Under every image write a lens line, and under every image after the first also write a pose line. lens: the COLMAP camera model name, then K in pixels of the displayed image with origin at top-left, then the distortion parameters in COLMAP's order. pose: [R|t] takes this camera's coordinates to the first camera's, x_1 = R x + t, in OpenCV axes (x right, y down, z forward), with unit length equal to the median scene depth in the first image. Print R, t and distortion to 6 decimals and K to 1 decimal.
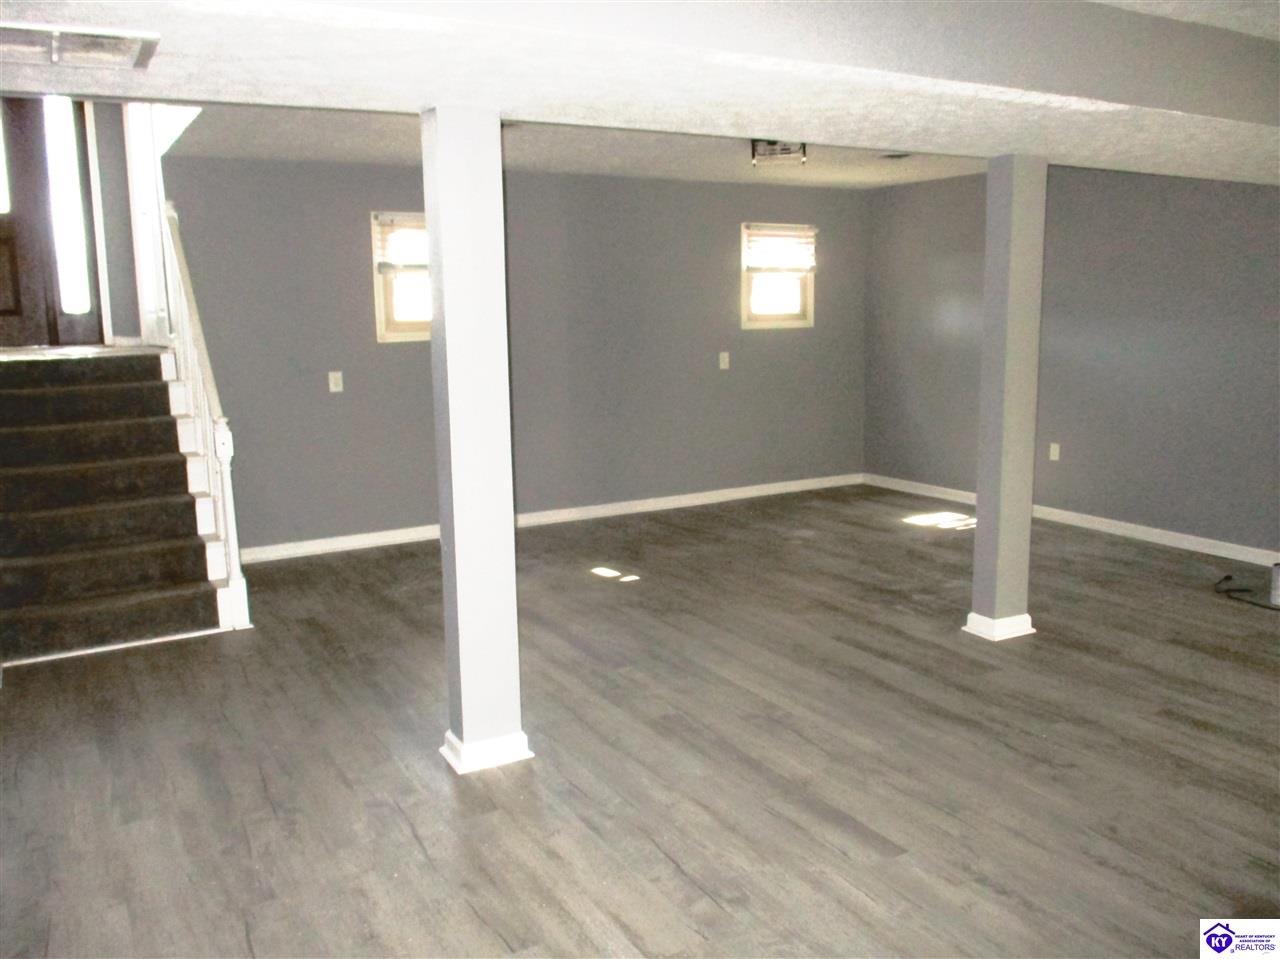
lens RADIAL K [[1069.5, 0, 638.9], [0, 1069.5, 478.3], [0, 0, 1]] dist [-0.010194, -0.002680]
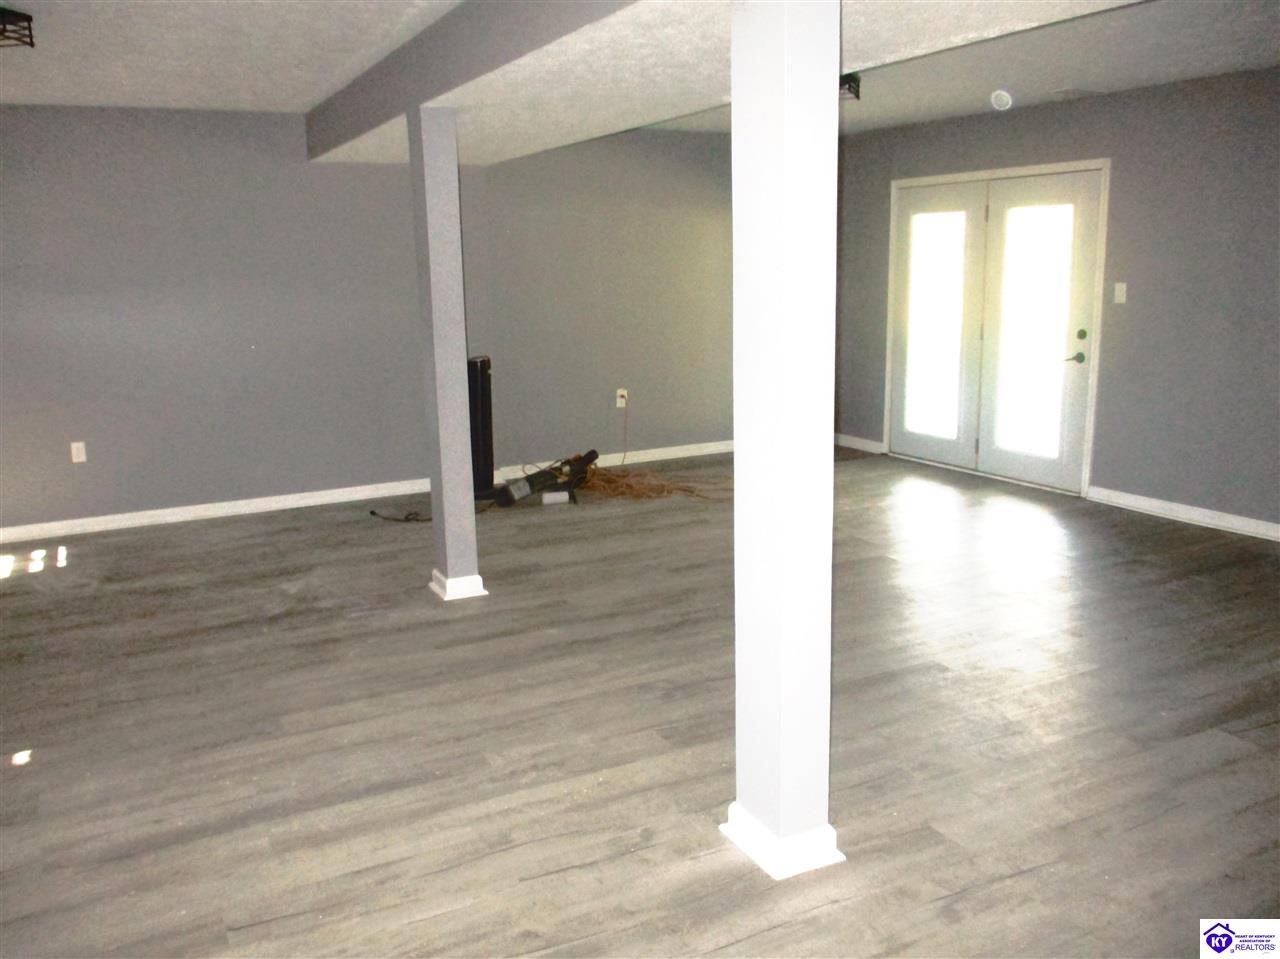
lens RADIAL K [[1069.5, 0, 638.7], [0, 1069.5, 479.5], [0, 0, 1]] dist [-0.010194, -0.002680]
pose [[0.049317, -0.188915, 0.980754, -0.643492], [0.190366, 0.965726, 0.176448, -0.104894], [-0.980474, 0.178000, 0.083590, 0.774130]]
